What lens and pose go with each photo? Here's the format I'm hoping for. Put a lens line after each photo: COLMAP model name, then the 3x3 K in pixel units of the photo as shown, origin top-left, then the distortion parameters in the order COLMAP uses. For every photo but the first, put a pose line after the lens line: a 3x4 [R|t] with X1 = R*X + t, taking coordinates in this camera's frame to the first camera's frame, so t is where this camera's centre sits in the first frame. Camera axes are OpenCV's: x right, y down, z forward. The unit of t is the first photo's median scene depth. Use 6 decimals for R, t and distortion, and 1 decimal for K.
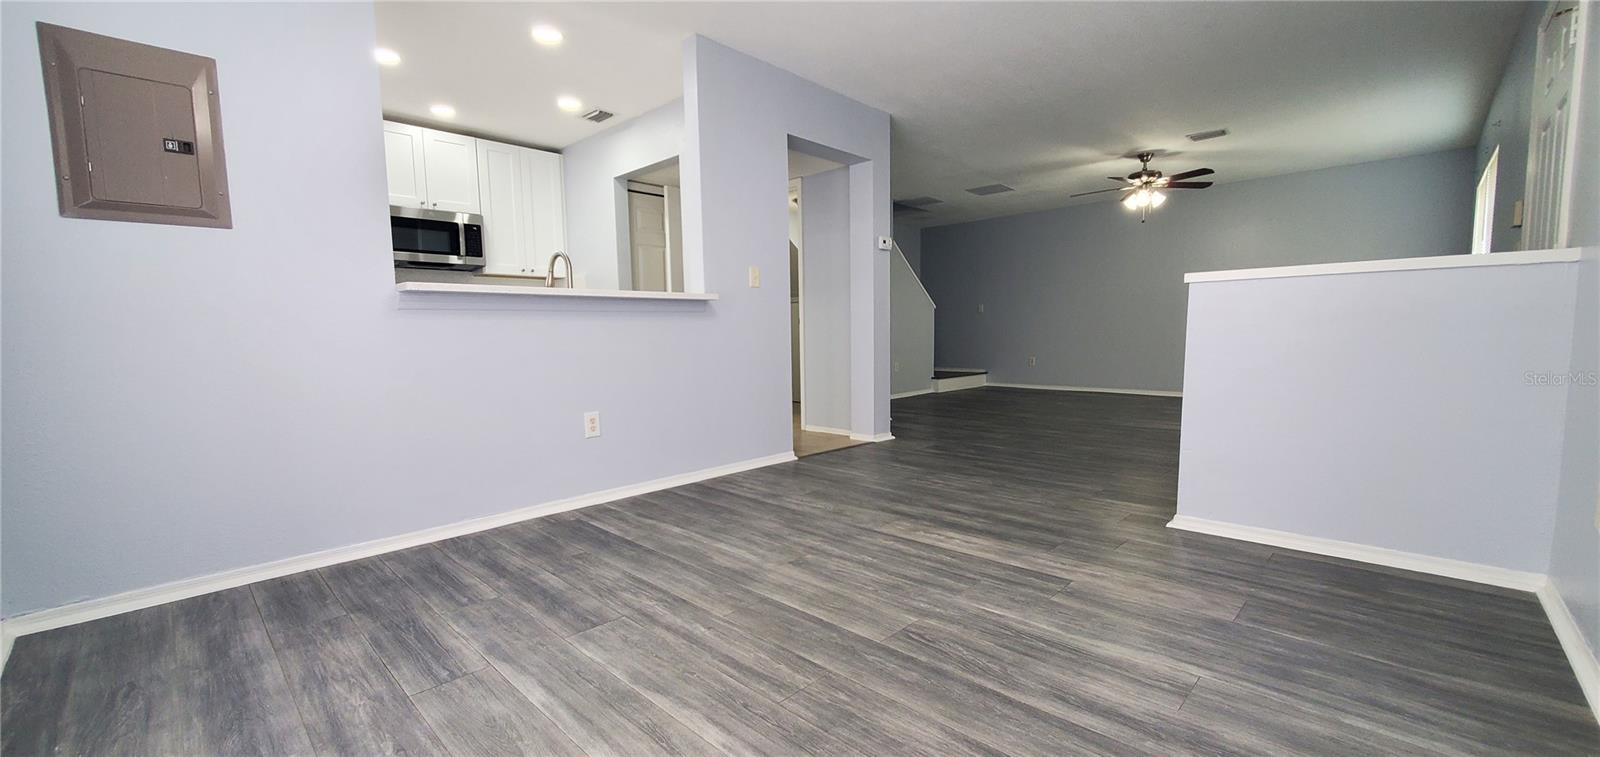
lens RADIAL K [[637.9, 0, 802.6], [0, 637.9, 393.8], [0, 0, 1]] dist [-0.000329, -0.000059]
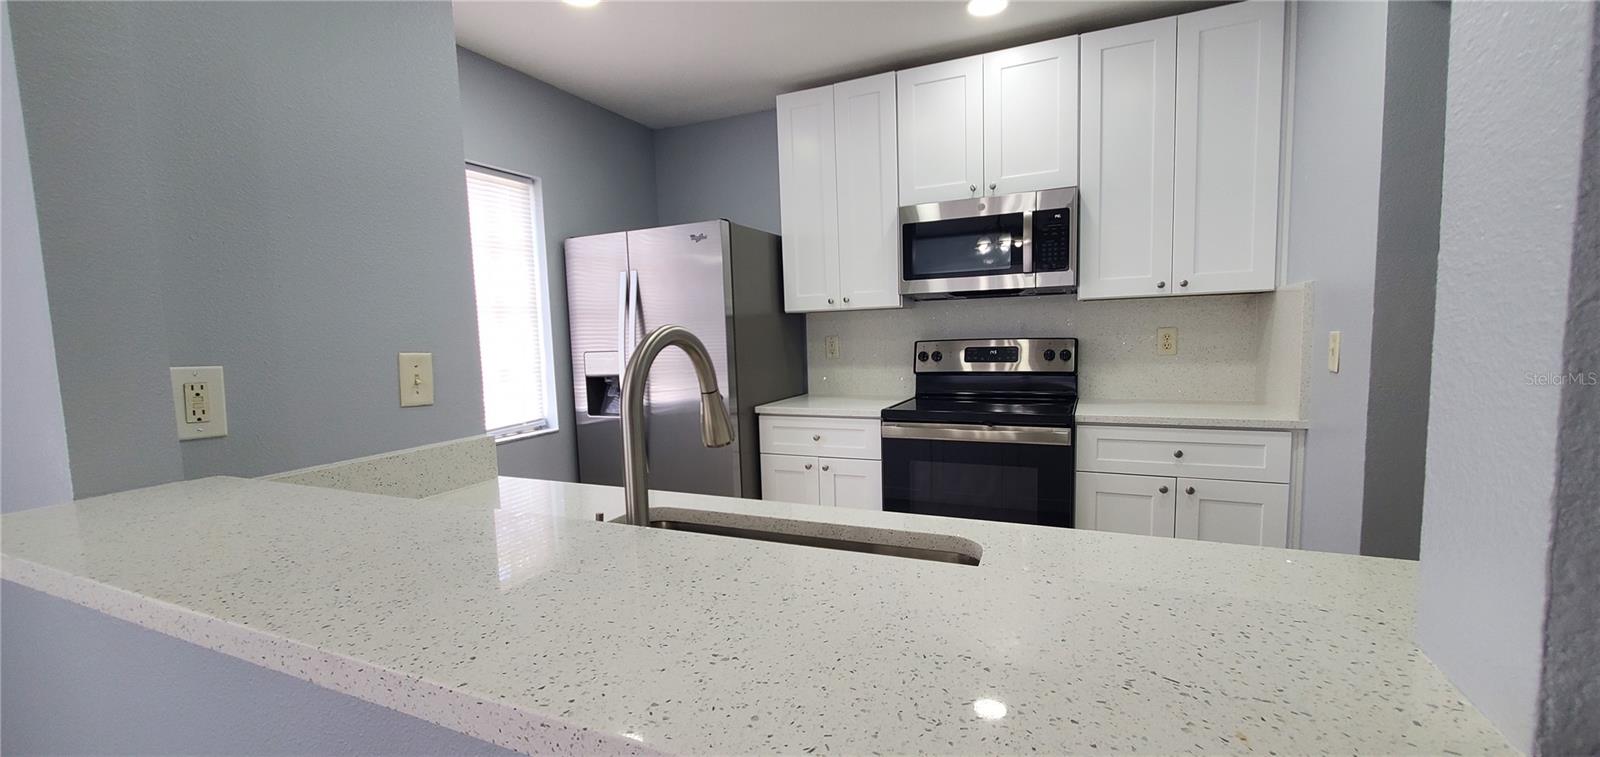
lens RADIAL K [[637.9, 0, 802.6], [0, 637.9, 393.8], [0, 0, 1]] dist [-0.000329, -0.000059]
pose [[0.331956, 0.101007, -0.937871, -0.076388], [-0.063917, 0.994374, 0.084469, -0.142975], [0.941127, 0.031906, 0.336544, 0.622435]]
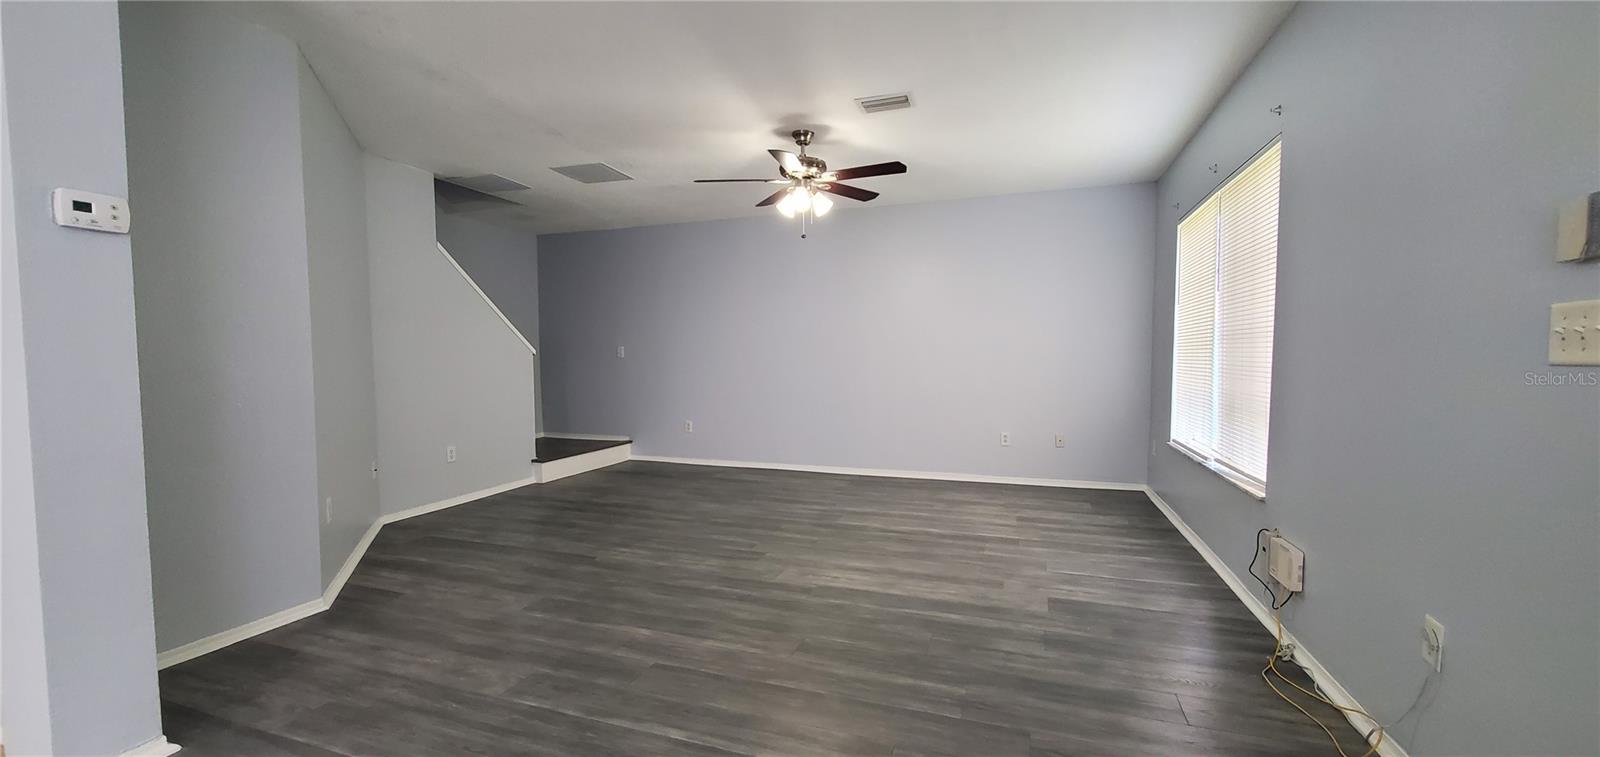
lens RADIAL K [[637.9, 0, 802.6], [0, 637.9, 393.8], [0, 0, 1]] dist [-0.000329, -0.000059]
pose [[0.910375, -0.014219, 0.413540, 0.314333], [0.029811, 0.999066, -0.031273, -0.108851], [-0.412709, 0.040798, 0.909949, 0.500875]]
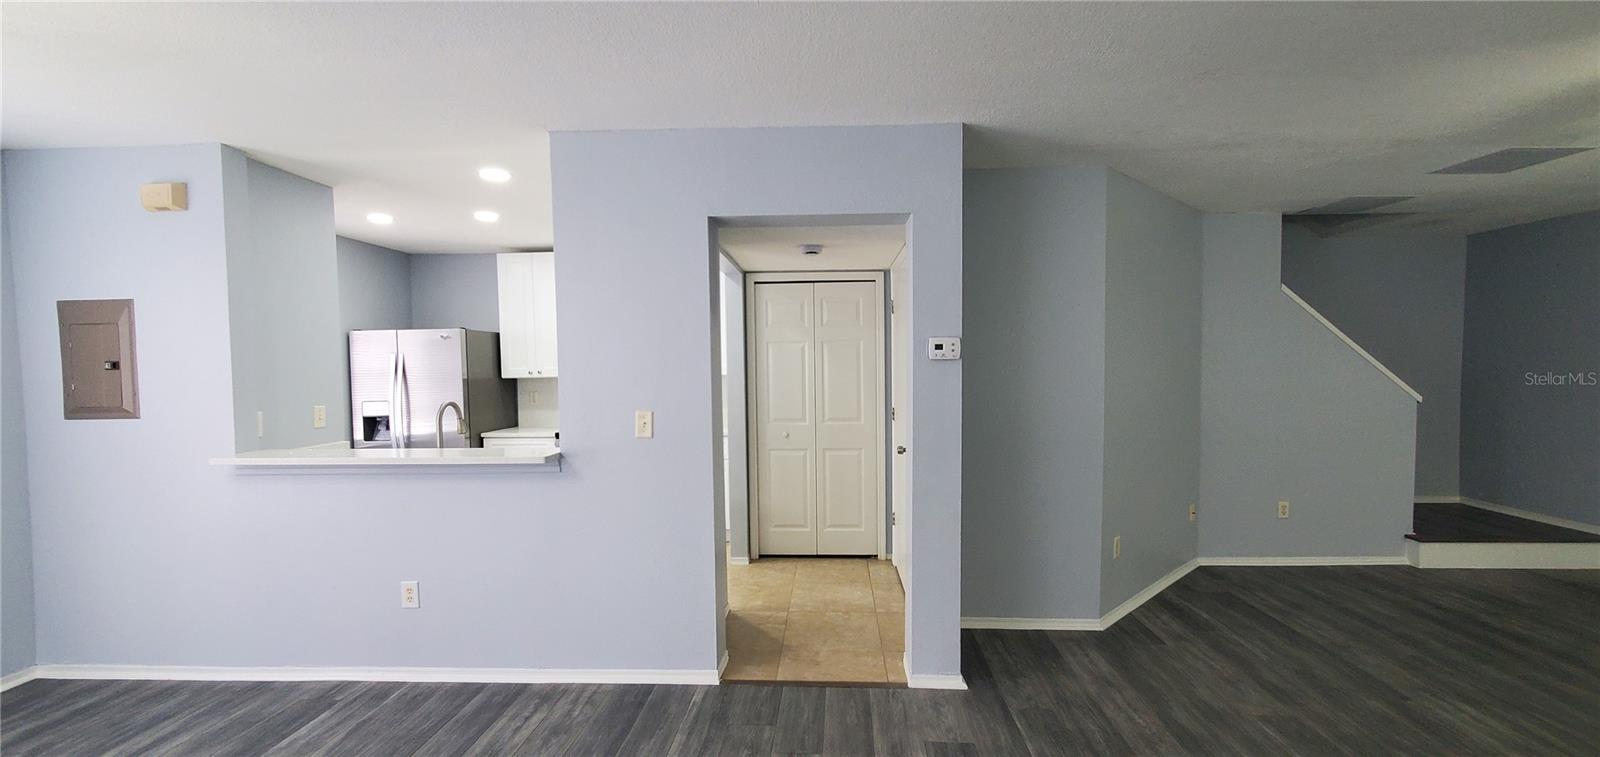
lens RADIAL K [[637.9, 0, 802.6], [0, 637.9, 393.8], [0, 0, 1]] dist [-0.000329, -0.000059]
pose [[0.654255, 0.042102, -0.755101, 0.453301], [-0.071029, 0.997457, -0.005929, -0.171852], [0.752931, 0.057513, 0.655582, 0.496725]]
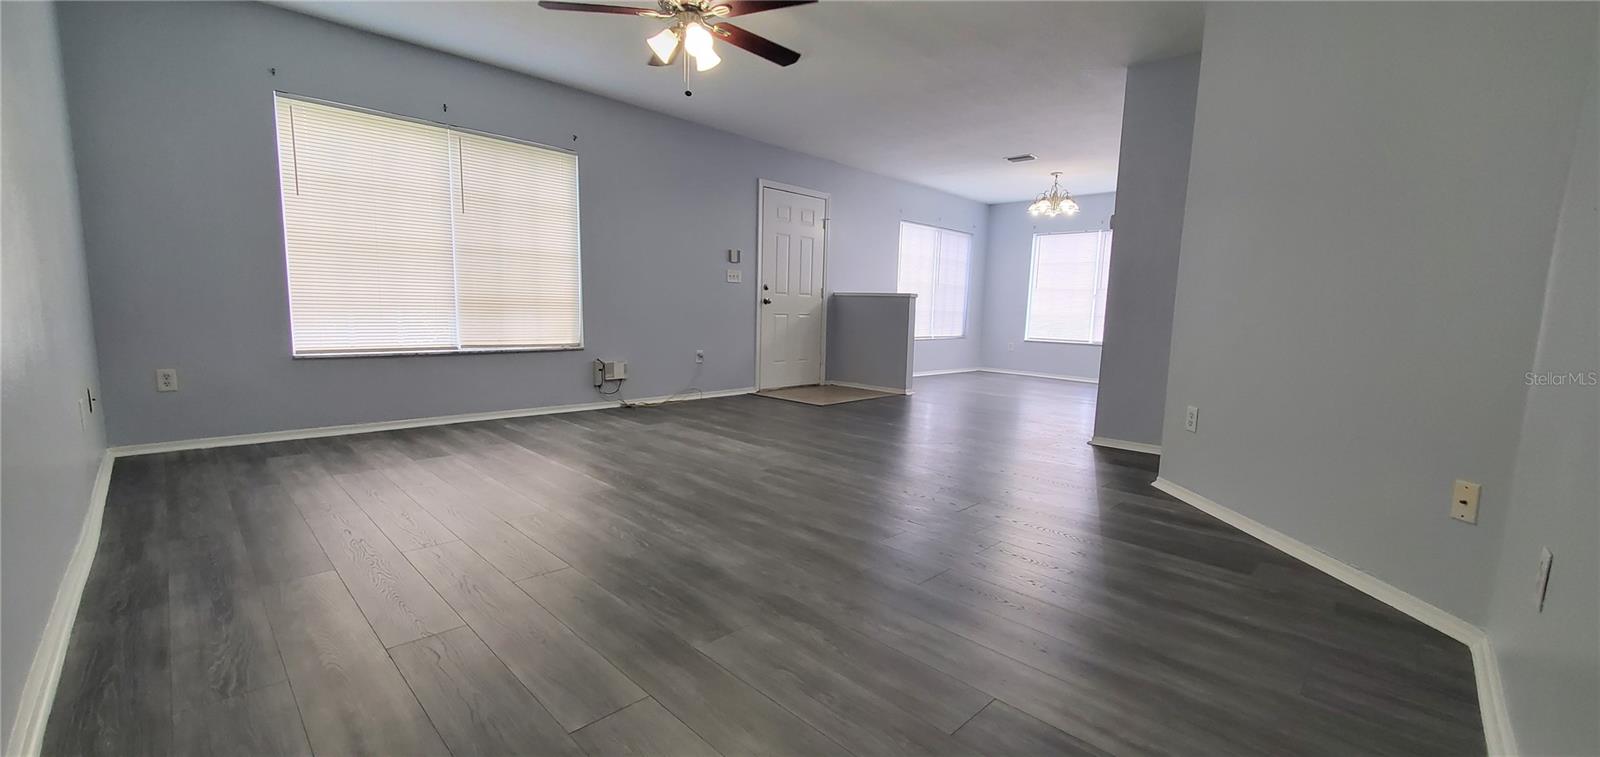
lens RADIAL K [[637.9, 0, 802.6], [0, 637.9, 393.8], [0, 0, 1]] dist [-0.000329, -0.000059]
pose [[-0.999773, -0.018796, 0.010061, 0.521436], [-0.016048, 0.974160, 0.225286, -0.187043], [-0.014036, 0.225073, -0.974241, 1.812099]]
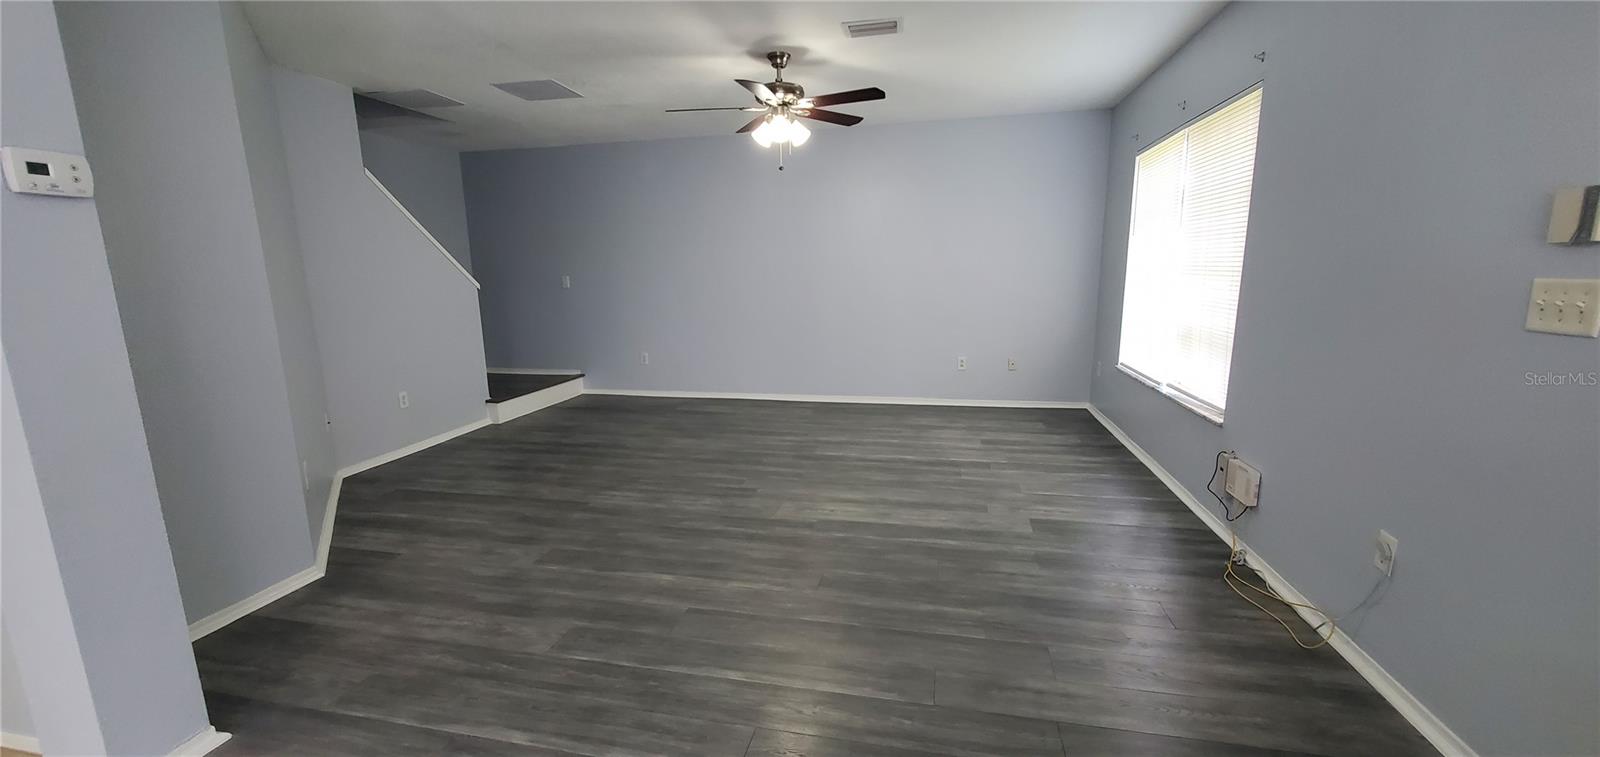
lens RADIAL K [[637.9, 0, 802.6], [0, 637.9, 393.8], [0, 0, 1]] dist [-0.000329, -0.000059]
pose [[0.851955, -0.101765, 0.513632, 0.248258], [0.053748, 0.992747, 0.107540, -0.139312], [-0.520850, -0.064013, 0.851245, 0.528214]]
